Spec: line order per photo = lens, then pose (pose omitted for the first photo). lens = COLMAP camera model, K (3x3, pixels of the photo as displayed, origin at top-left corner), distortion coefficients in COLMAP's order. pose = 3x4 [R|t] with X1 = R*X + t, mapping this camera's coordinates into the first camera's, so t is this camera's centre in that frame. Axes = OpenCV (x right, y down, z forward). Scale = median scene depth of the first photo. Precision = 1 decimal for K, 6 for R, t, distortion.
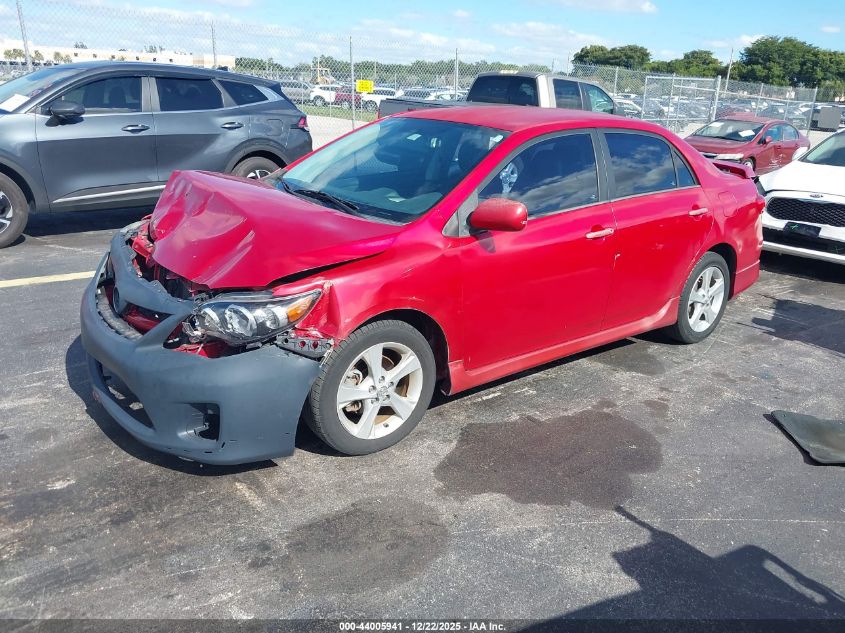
lens RADIAL K [[662.7, 0, 419.3], [0, 662.7, 314.2], [0, 0, 1]] dist [-0.009285, -0.020775]
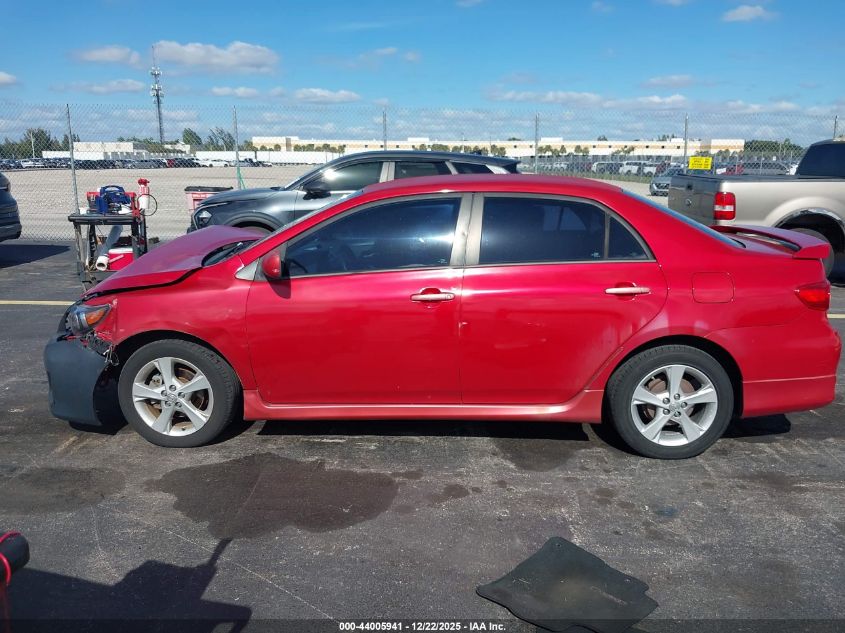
lens RADIAL K [[662.7, 0, 421.5], [0, 662.7, 320.2], [0, 0, 1]] dist [-0.009285, -0.020775]
pose [[0.773687, 0.106781, -0.624505, 0.950845], [-0.175720, 0.983191, -0.049586, -0.041833], [0.608712, 0.148102, 0.779445, 0.266359]]
